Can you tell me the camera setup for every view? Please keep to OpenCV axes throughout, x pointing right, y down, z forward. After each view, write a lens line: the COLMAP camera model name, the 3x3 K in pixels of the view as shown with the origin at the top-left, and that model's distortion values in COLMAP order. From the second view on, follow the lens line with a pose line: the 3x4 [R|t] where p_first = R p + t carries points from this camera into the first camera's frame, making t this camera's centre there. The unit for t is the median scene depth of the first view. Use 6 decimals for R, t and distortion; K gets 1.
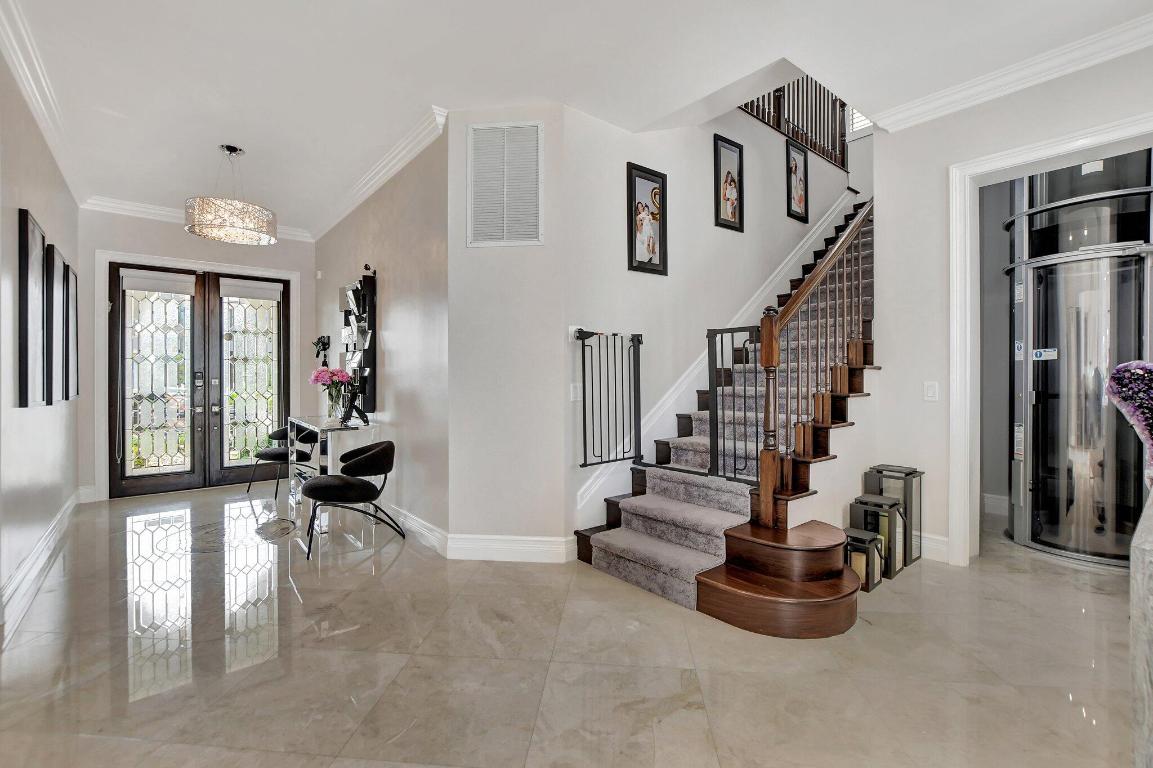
lens RADIAL K [[512.7, 0, 575.0], [0, 512.7, 372.7], [0, 0, 1]] dist [-0.001170, -0.000045]
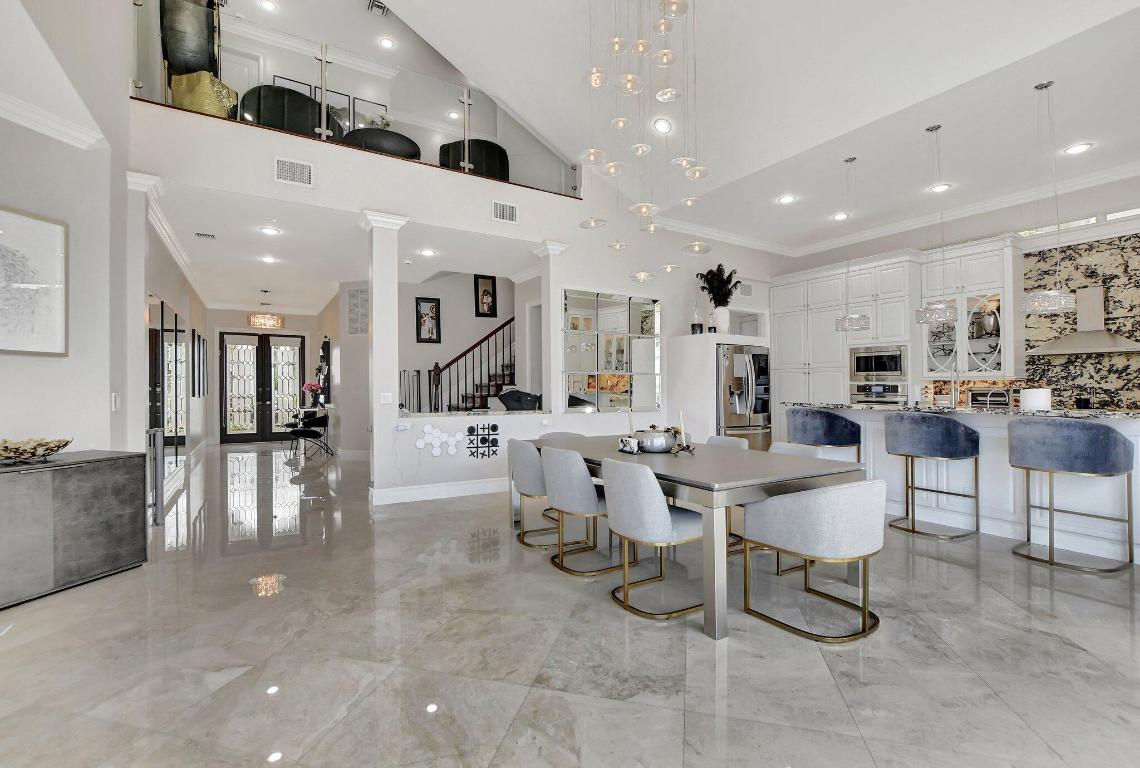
lens RADIAL K [[521.9, 0, 570.0], [0, 521.9, 384.0], [0, 0, 1]] dist [0.000115, -0.000078]
pose [[0.989451, 0.003242, -0.144834, 0.926100], [-0.002470, 0.999982, 0.005510, -0.019576], [0.144849, -0.005095, 0.989441, -1.026385]]
